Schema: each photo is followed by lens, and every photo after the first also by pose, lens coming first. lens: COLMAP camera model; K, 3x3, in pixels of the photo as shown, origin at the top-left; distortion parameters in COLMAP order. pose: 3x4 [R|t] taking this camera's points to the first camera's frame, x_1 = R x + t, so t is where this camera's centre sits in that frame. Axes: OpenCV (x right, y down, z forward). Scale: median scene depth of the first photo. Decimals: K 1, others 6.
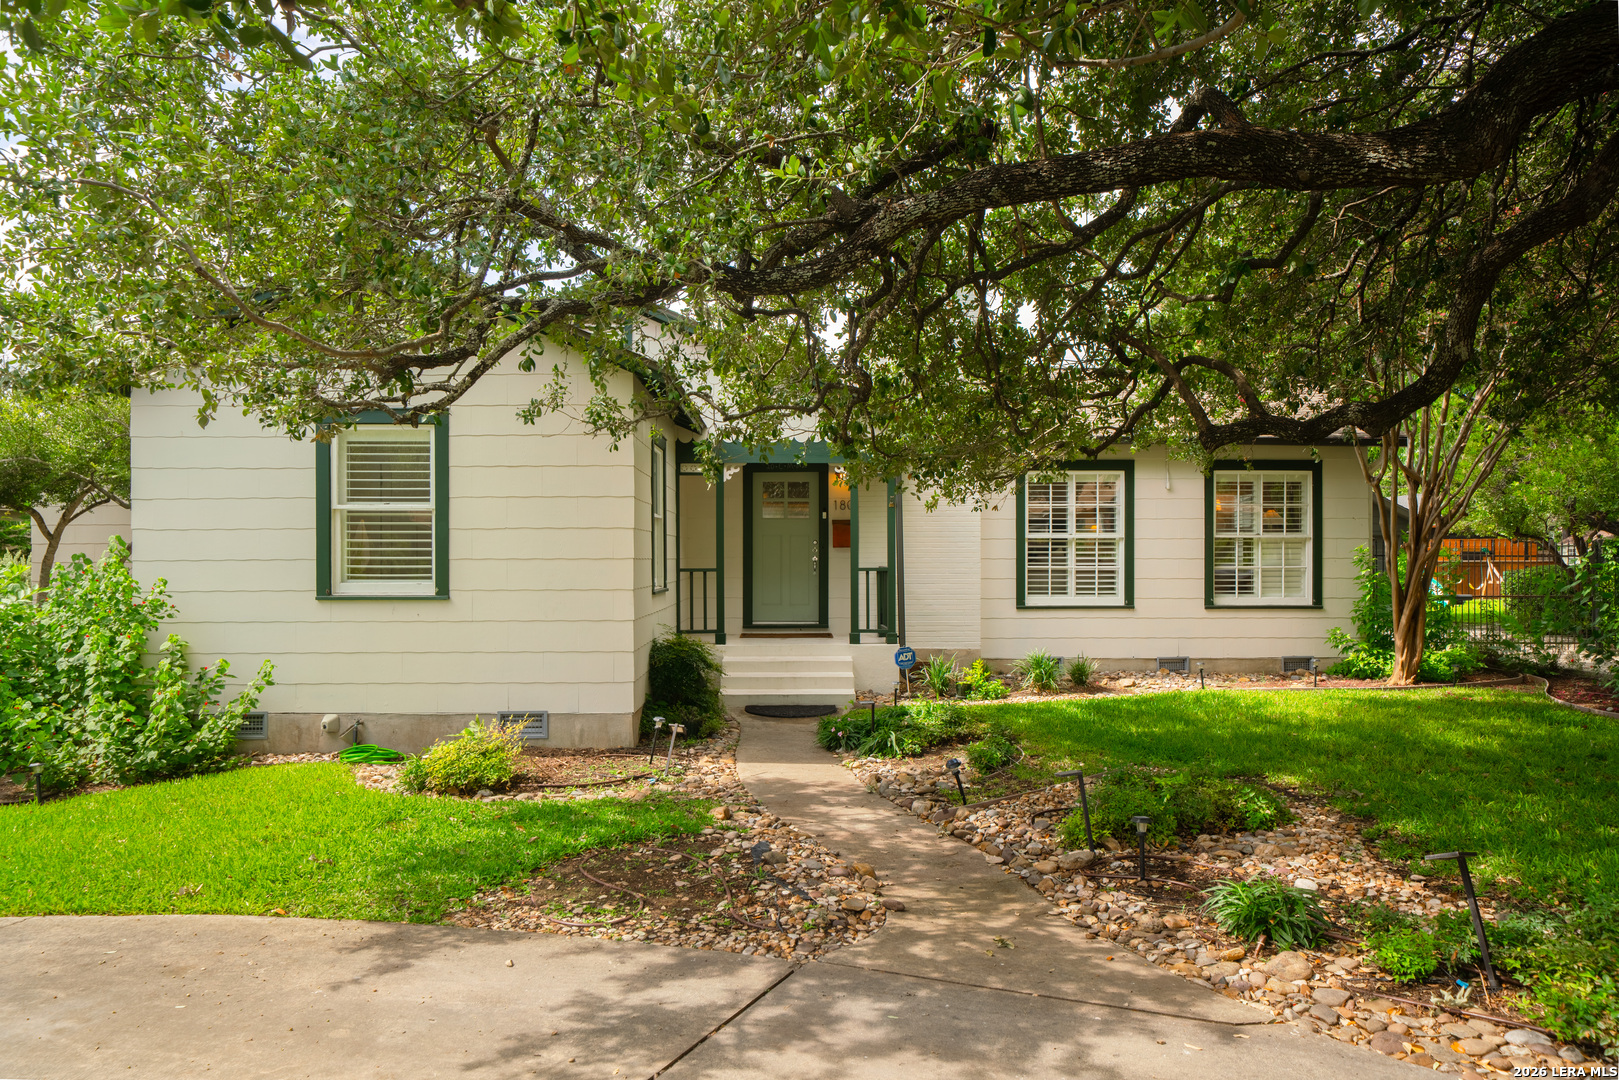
lens RADIAL K [[1092.9, 0, 826.9], [0, 1092.9, 541.1], [0, 0, 1]] dist [-0.002541, -0.004183]
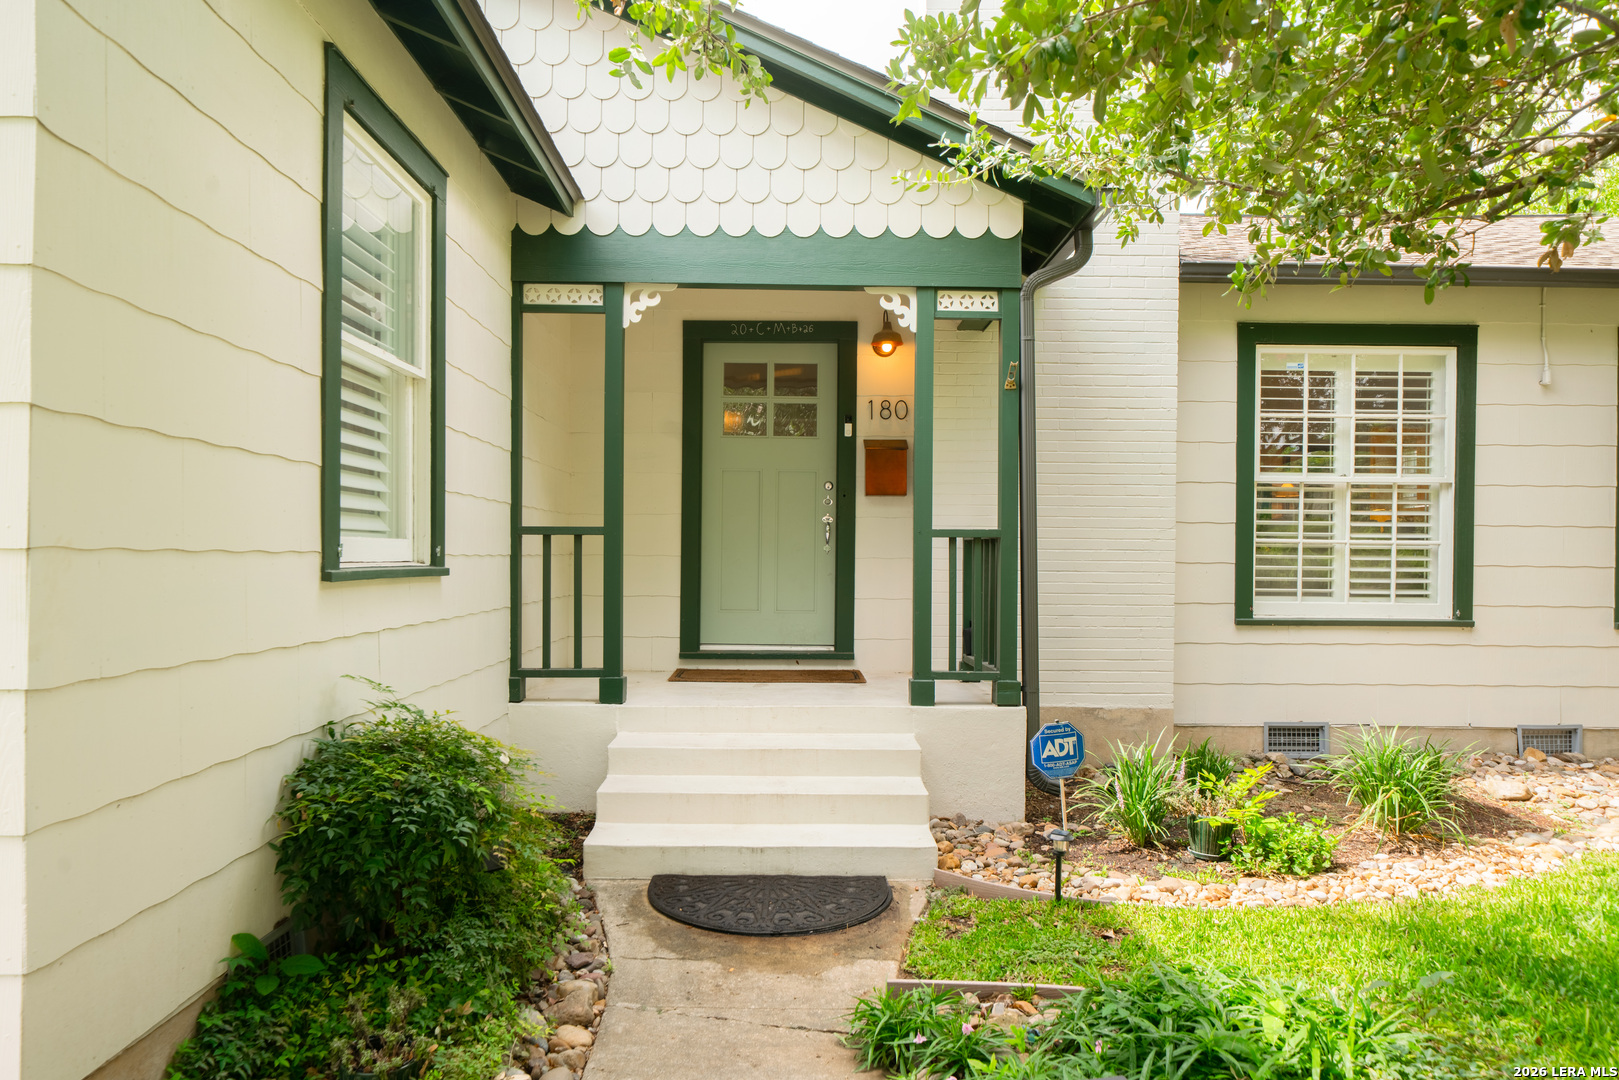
lens RADIAL K [[1092.9, 0, 811.9], [0, 1092.9, 536.2], [0, 0, 1]] dist [-0.002541, -0.004183]
pose [[0.999856, 0.010527, -0.013309, -0.011416], [-0.010605, 0.999927, -0.005819, 0.027059], [0.013247, 0.005960, 0.999894, 0.506755]]
